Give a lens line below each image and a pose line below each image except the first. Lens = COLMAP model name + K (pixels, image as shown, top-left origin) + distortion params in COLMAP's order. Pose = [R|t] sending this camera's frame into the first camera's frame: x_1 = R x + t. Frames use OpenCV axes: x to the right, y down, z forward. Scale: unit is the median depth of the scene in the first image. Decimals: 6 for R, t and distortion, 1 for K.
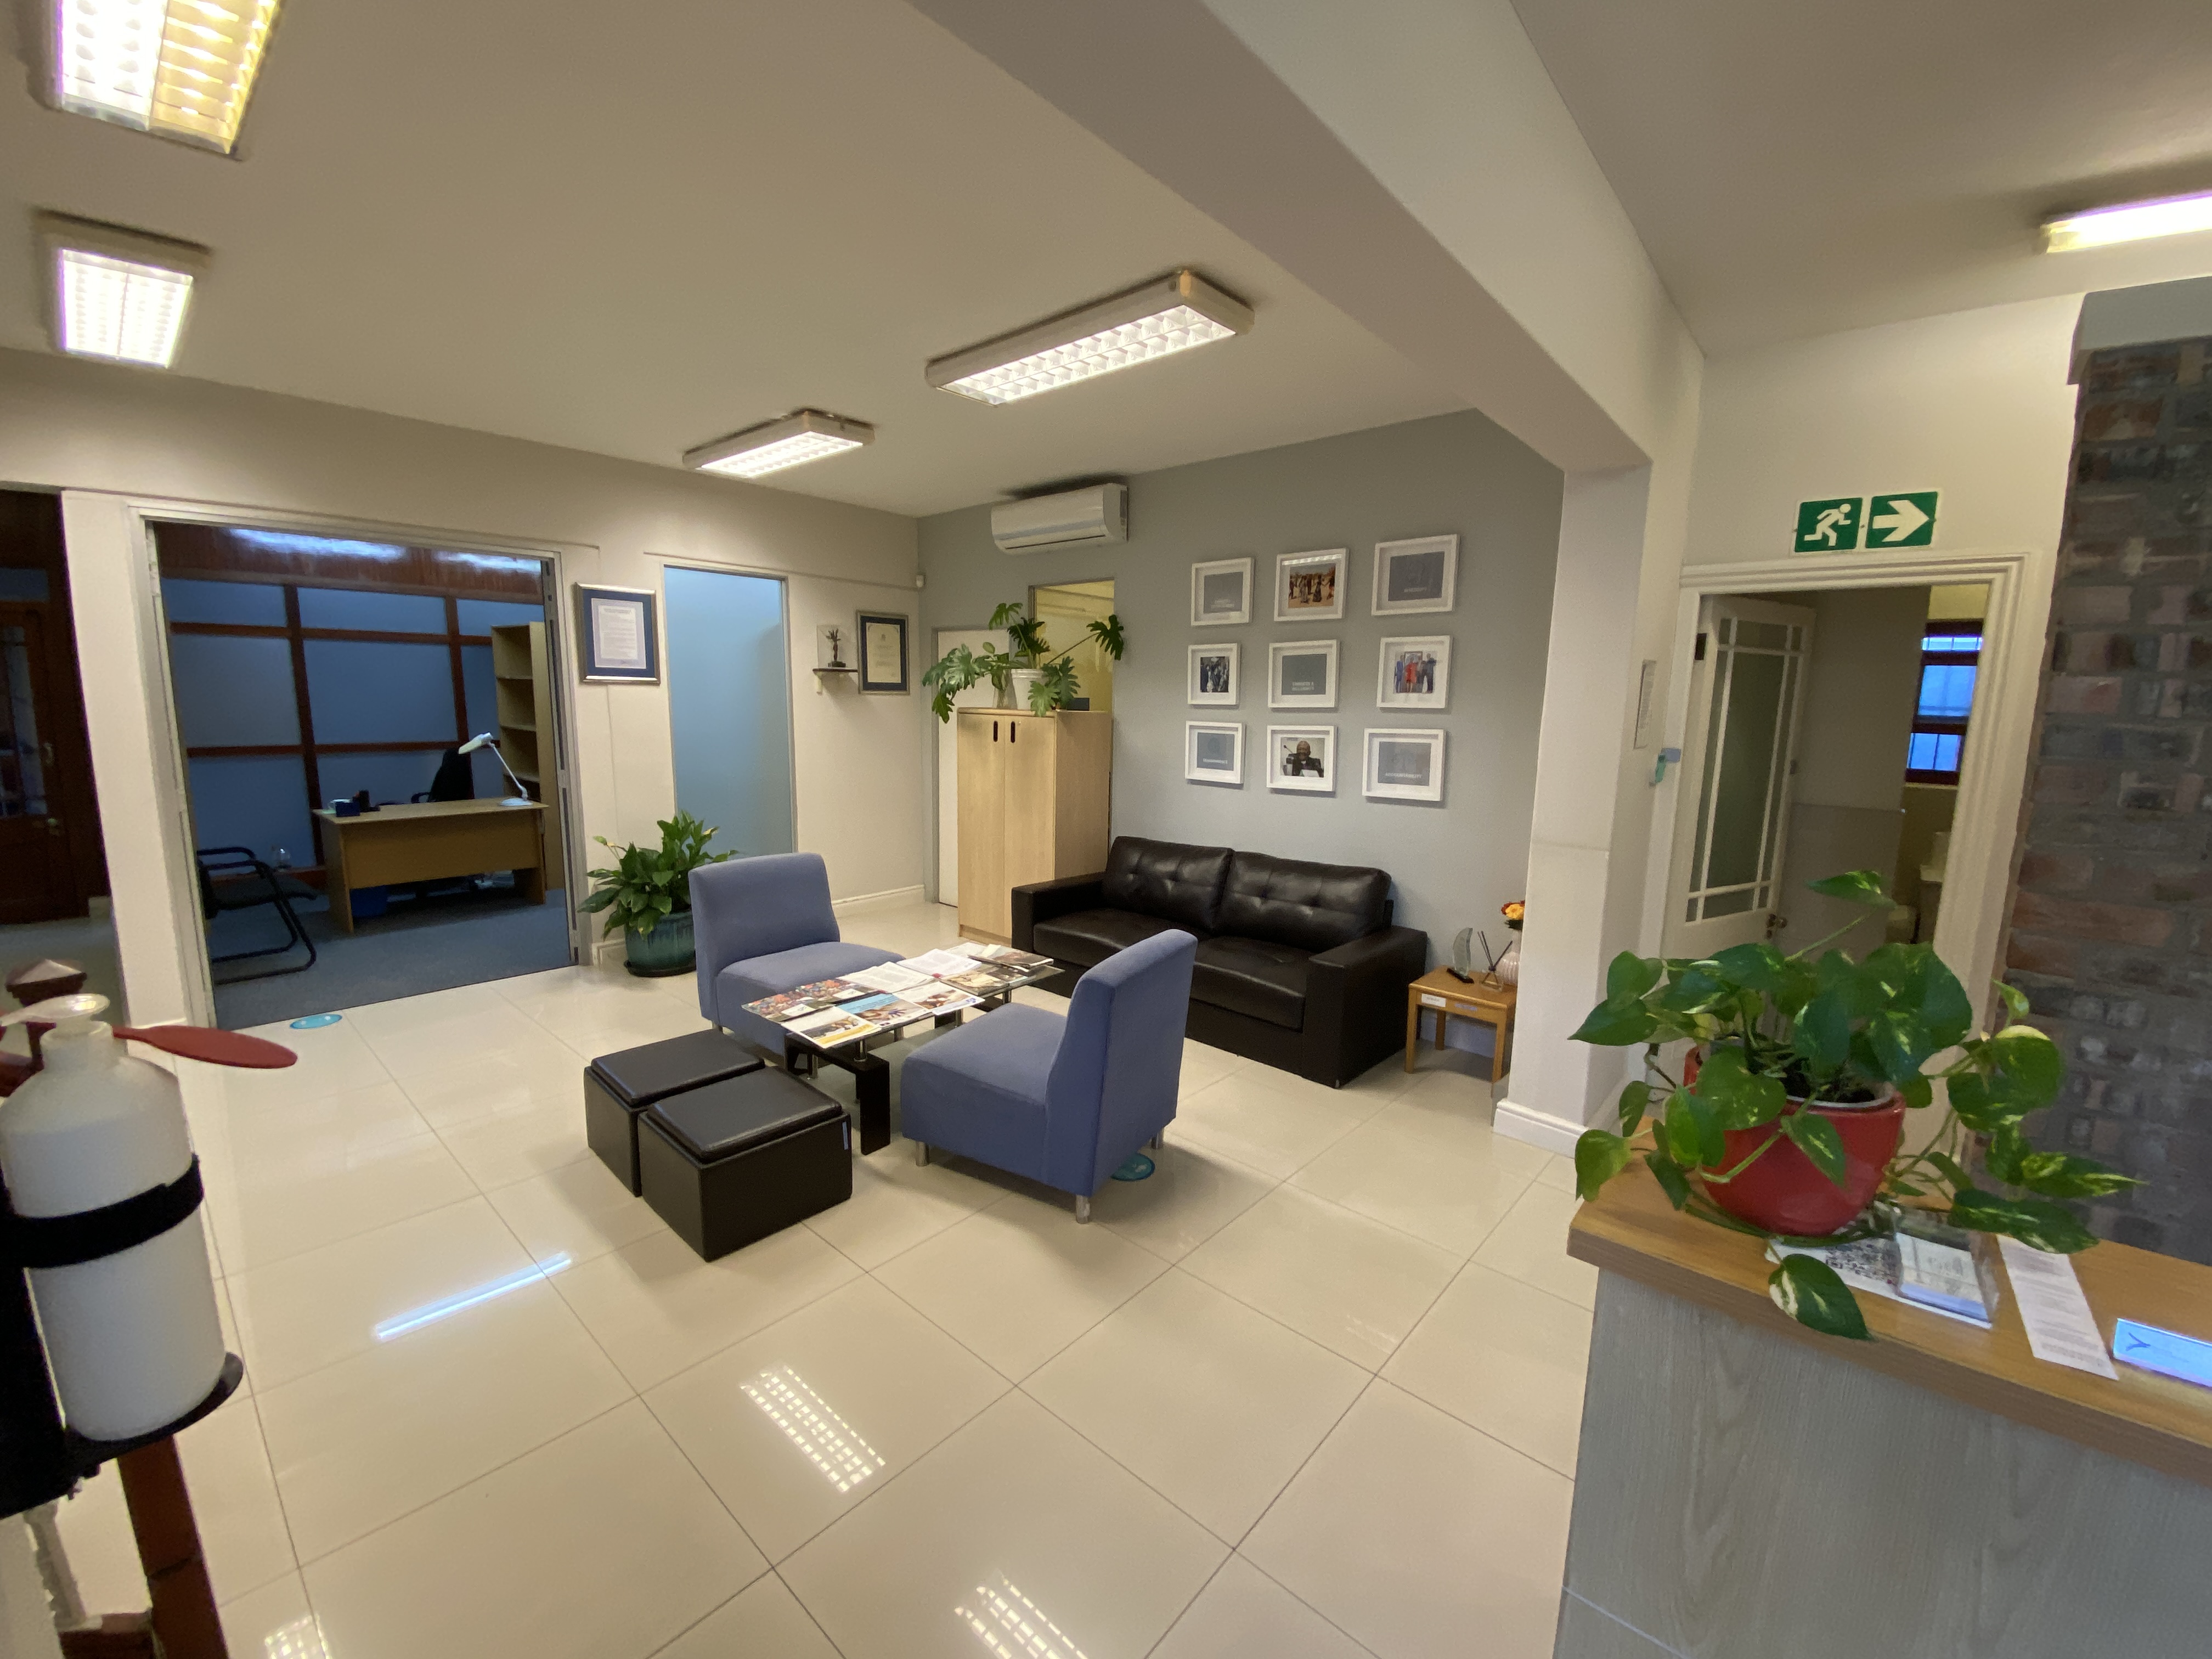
lens RADIAL K [[902.0, 0, 1090.2], [0, 902.0, 827.8], [0, 0, 1]] dist [0.001262, -0.000216]
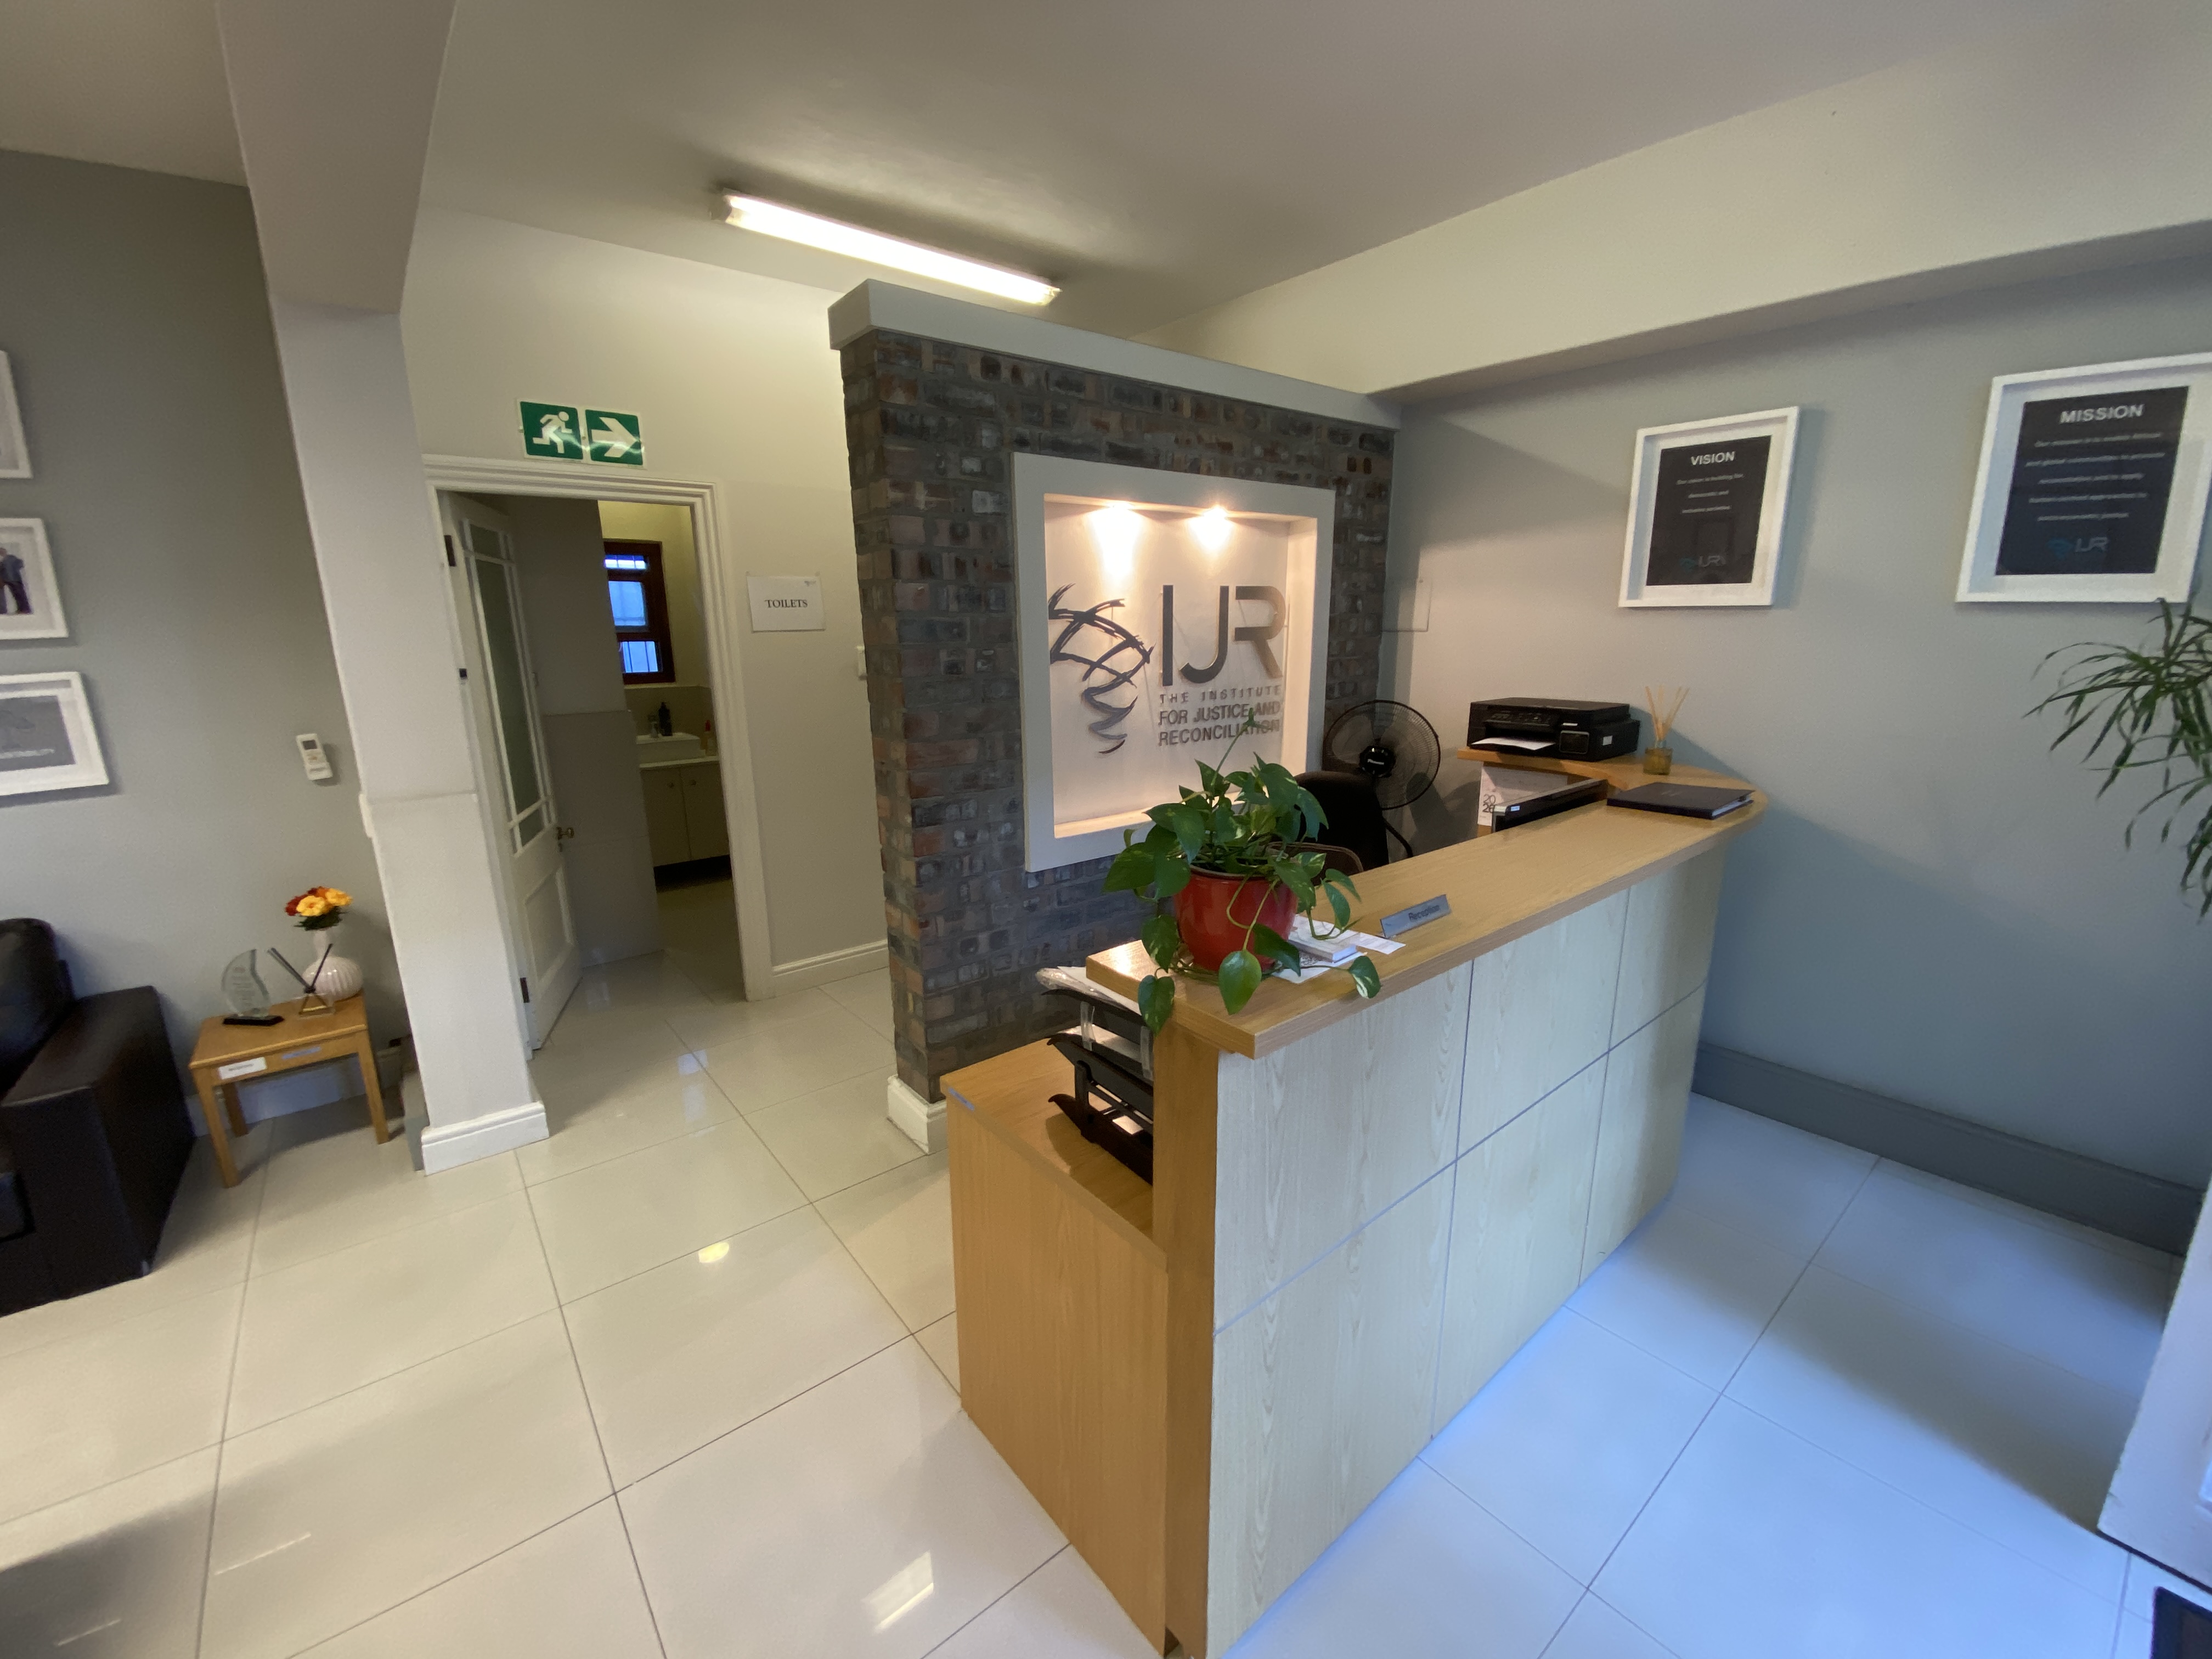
lens RADIAL K [[878.4, 0, 1096.4], [0, 878.4, 824.6], [0, 0, 1]] dist [0.065912, -0.034639]
pose [[0.184084, -0.244830, 0.951930, -0.128103], [0.168567, 0.961996, 0.214821, -0.028401], [-0.968348, 0.120919, 0.218358, 0.249866]]
